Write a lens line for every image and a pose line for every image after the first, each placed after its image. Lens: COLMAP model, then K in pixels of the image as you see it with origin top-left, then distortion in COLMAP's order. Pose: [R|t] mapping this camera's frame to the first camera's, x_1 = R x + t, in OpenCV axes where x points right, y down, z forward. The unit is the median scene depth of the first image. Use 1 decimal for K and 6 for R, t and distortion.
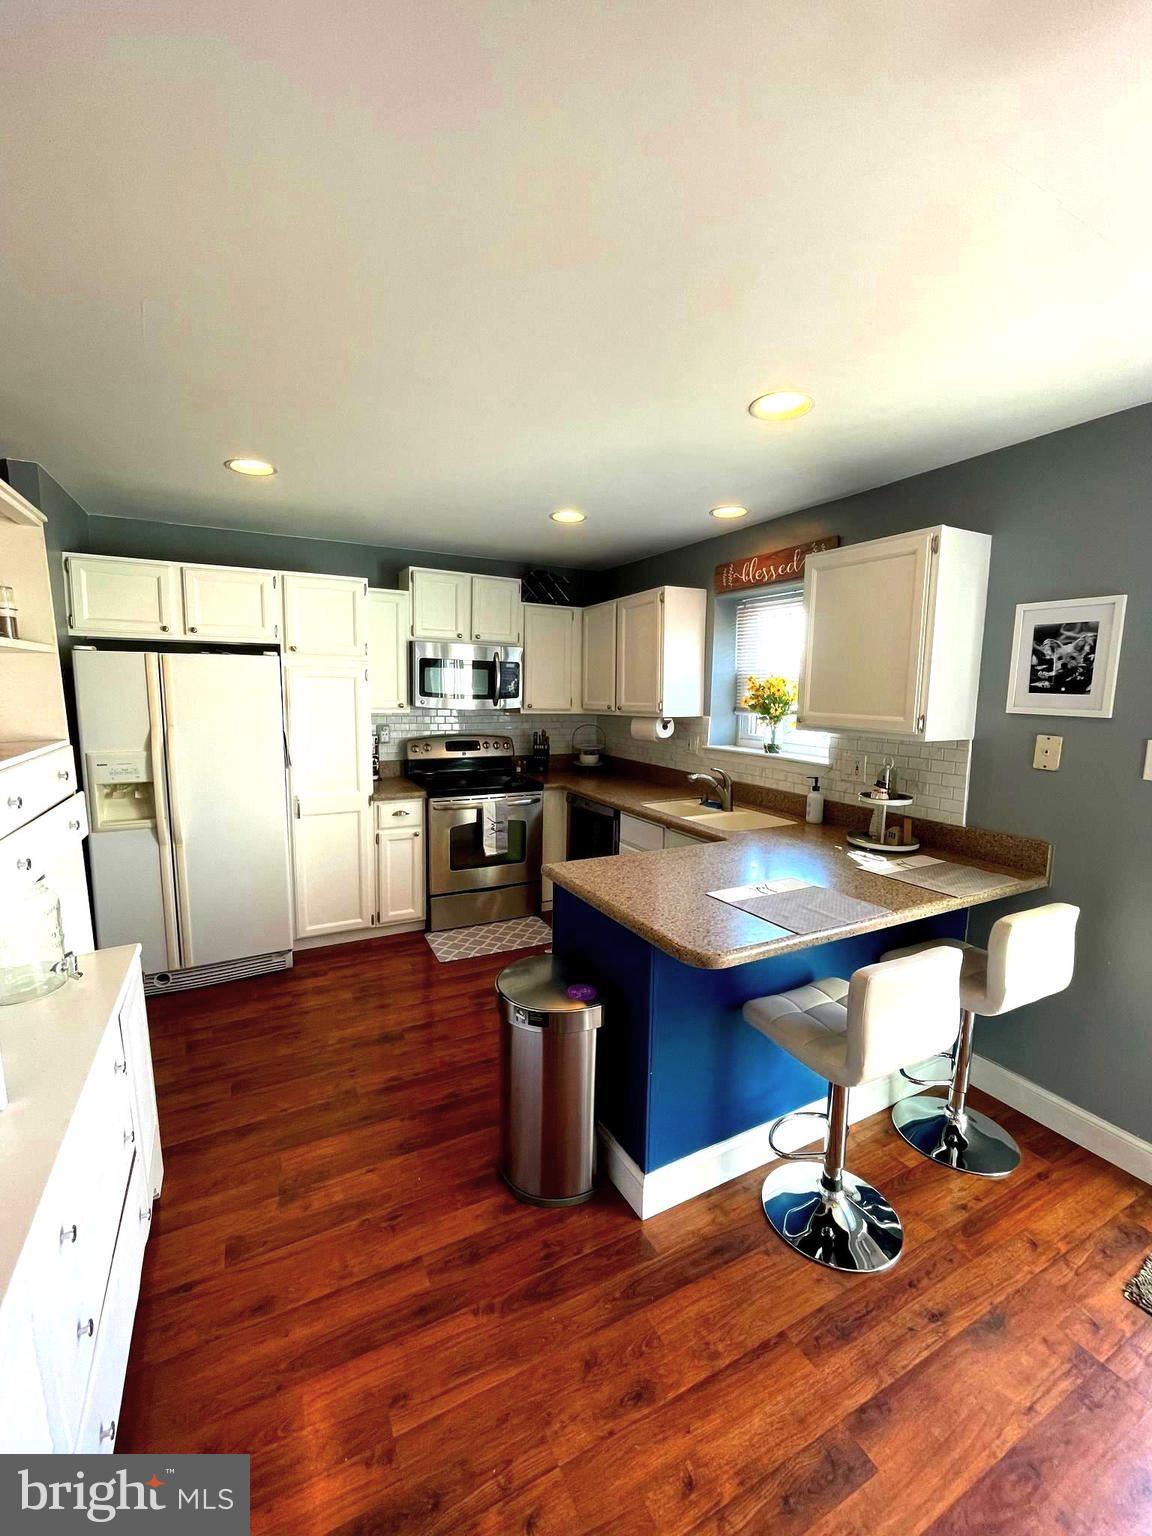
lens RADIAL K [[626.0, 0, 573.6], [0, 626.0, 767.5], [0, 0, 1]] dist [-0.001257, -0.001794]
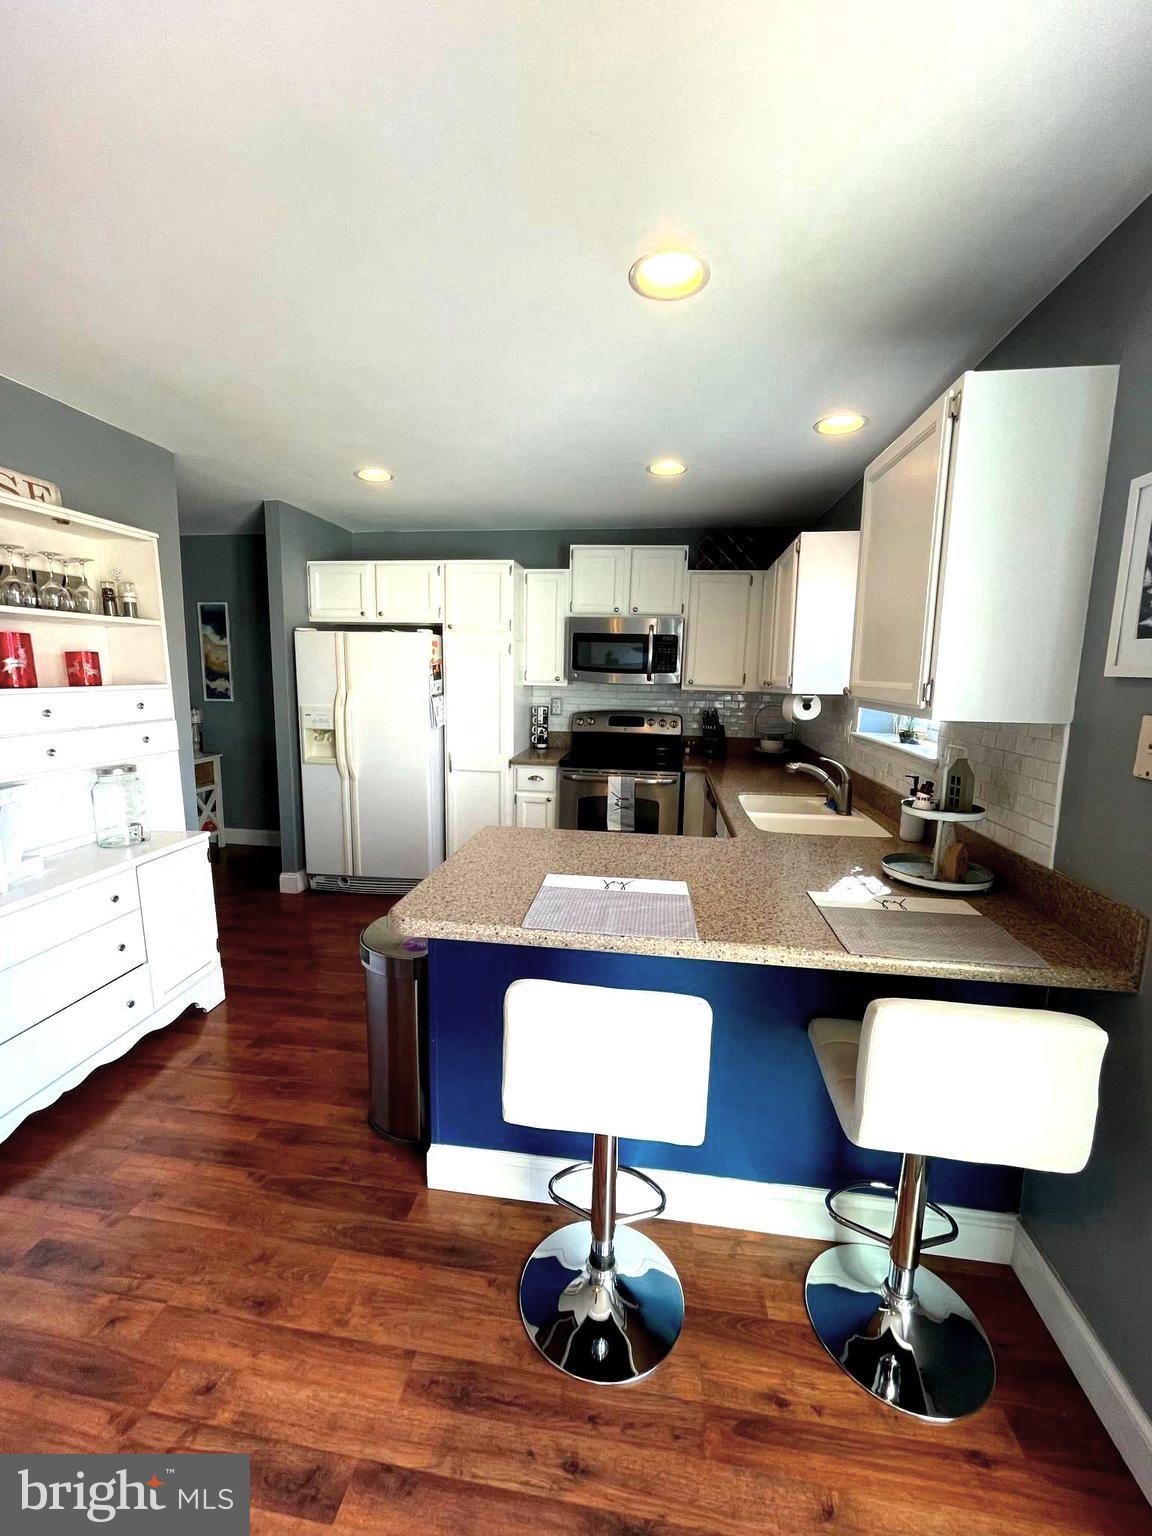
lens RADIAL K [[626.0, 0, 569.7], [0, 626.0, 768.7], [0, 0, 1]] dist [-0.001257, -0.001794]
pose [[0.812789, 0.090195, -0.575533, 0.658561], [-0.080801, 0.995847, 0.041954, 0.012306], [0.576927, 0.012403, 0.816701, 0.267892]]
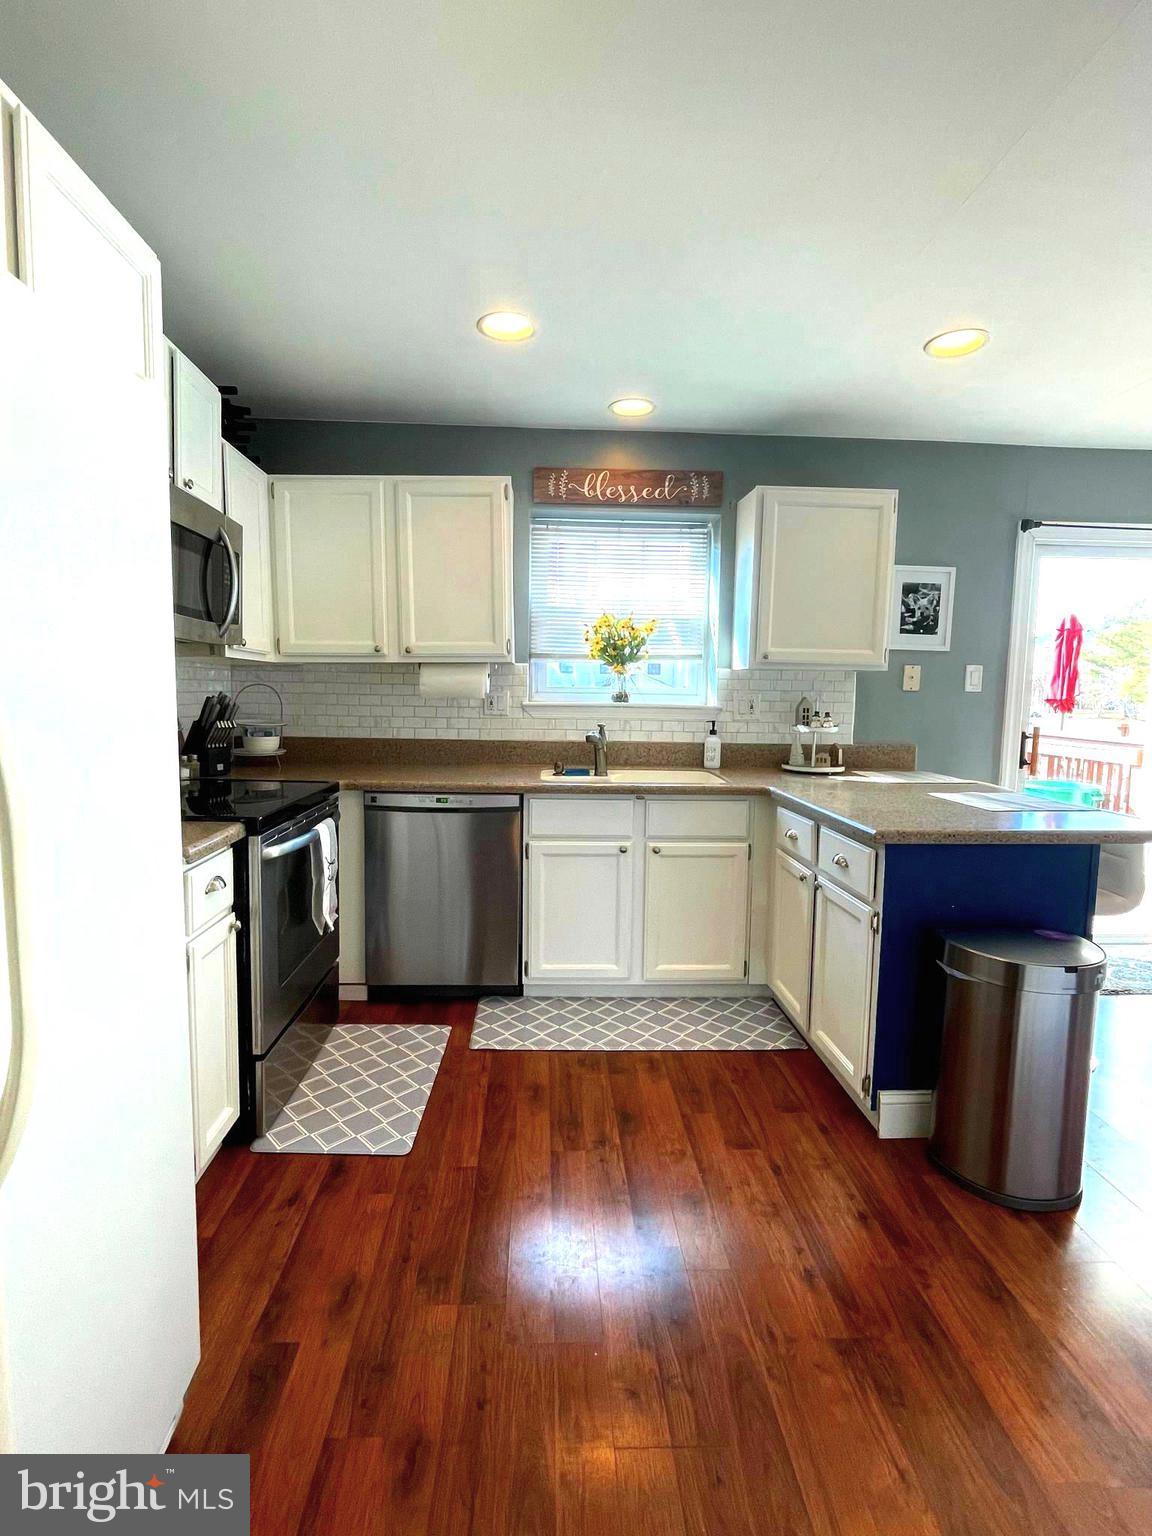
lens RADIAL K [[747.3, 0, 571.6], [0, 747.3, 759.8], [0, 0, 1]] dist [-0.005859, 0.000029]
pose [[0.425887, -0.095065, 0.899768, -1.025293], [0.105611, 0.992890, 0.054914, -0.014939], [-0.898591, 0.071638, 0.432899, 0.974011]]
